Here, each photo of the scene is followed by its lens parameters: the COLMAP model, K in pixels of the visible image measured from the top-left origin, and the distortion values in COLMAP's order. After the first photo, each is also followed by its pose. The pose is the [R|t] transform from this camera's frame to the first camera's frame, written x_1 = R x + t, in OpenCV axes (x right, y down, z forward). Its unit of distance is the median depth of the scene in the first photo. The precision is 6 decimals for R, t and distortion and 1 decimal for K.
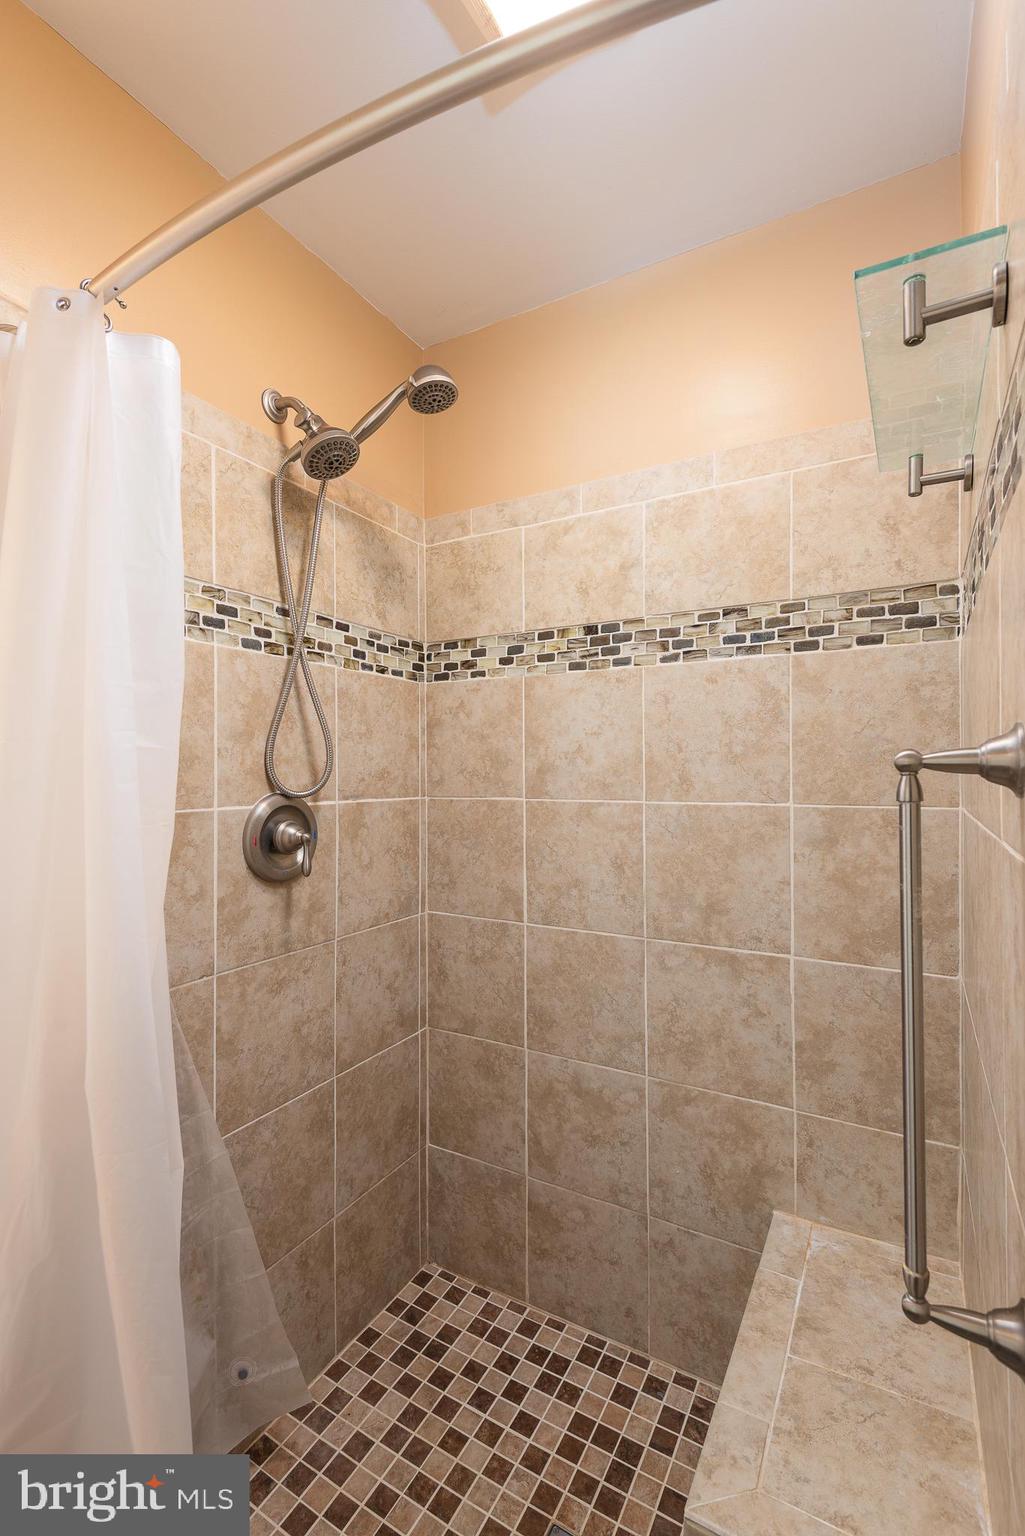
lens RADIAL K [[695.1, 0, 516.8], [0, 695.1, 767.2], [0, 0, 1]] dist [0.027443, -0.011126]
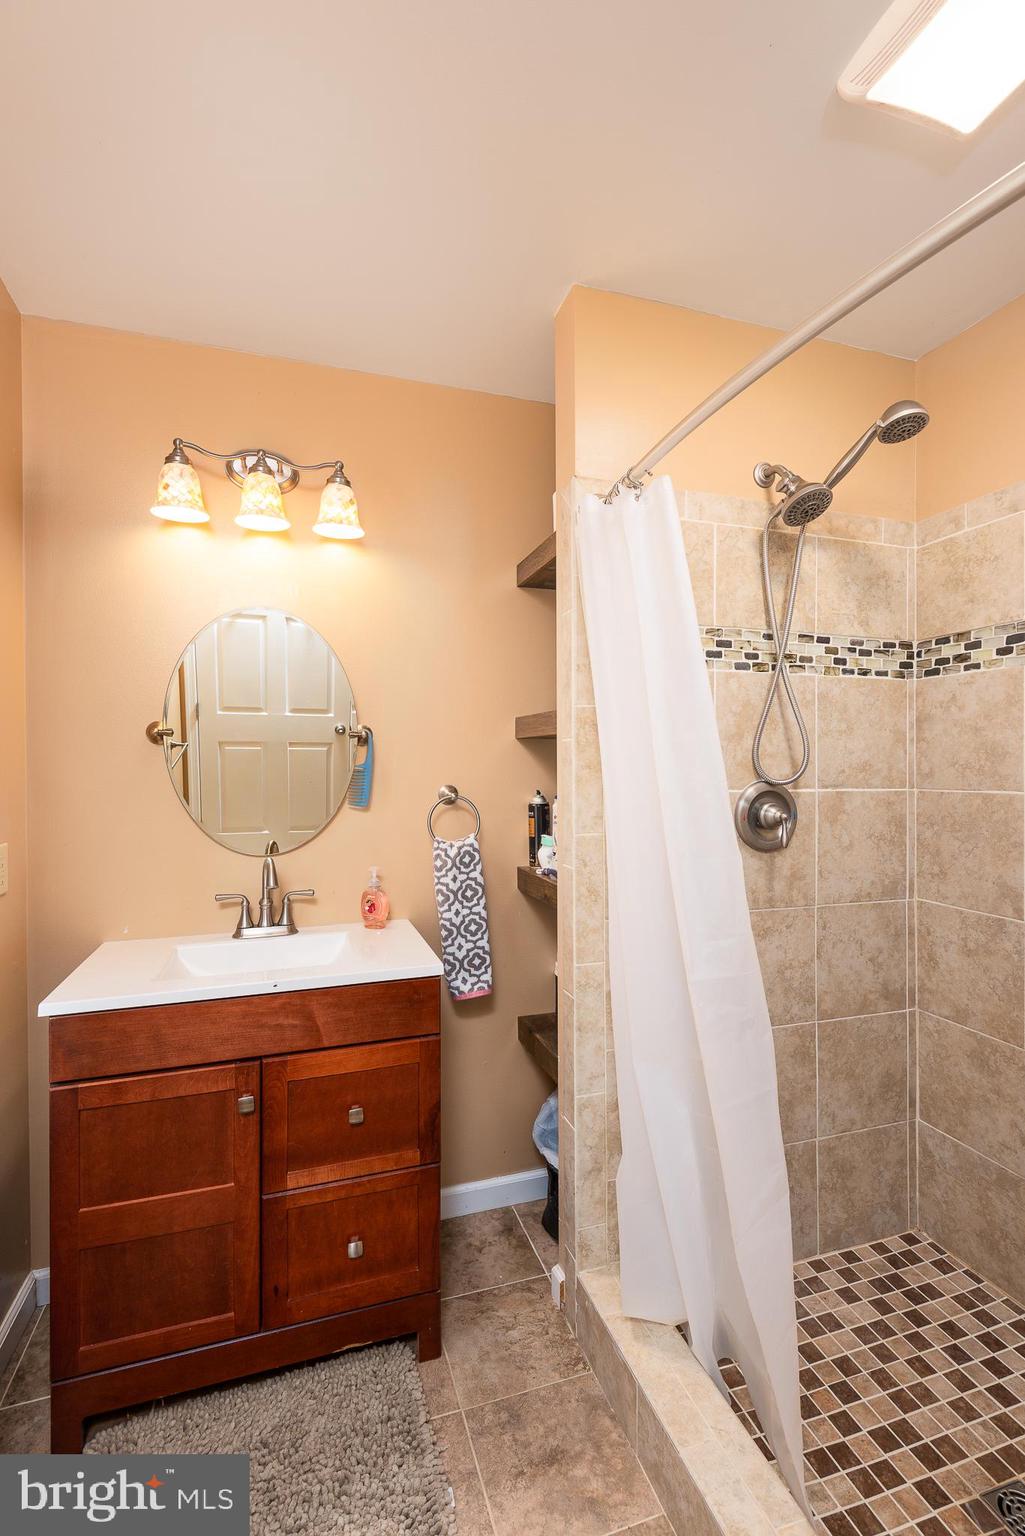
lens RADIAL K [[695.1, 0, 510.2], [0, 695.1, 771.2], [0, 0, 1]] dist [0.027443, -0.011126]
pose [[0.733926, 0.010803, -0.679143, 0.156082], [0.001691, 0.999841, 0.017732, -0.003384], [0.679227, -0.014162, 0.733792, -0.210207]]
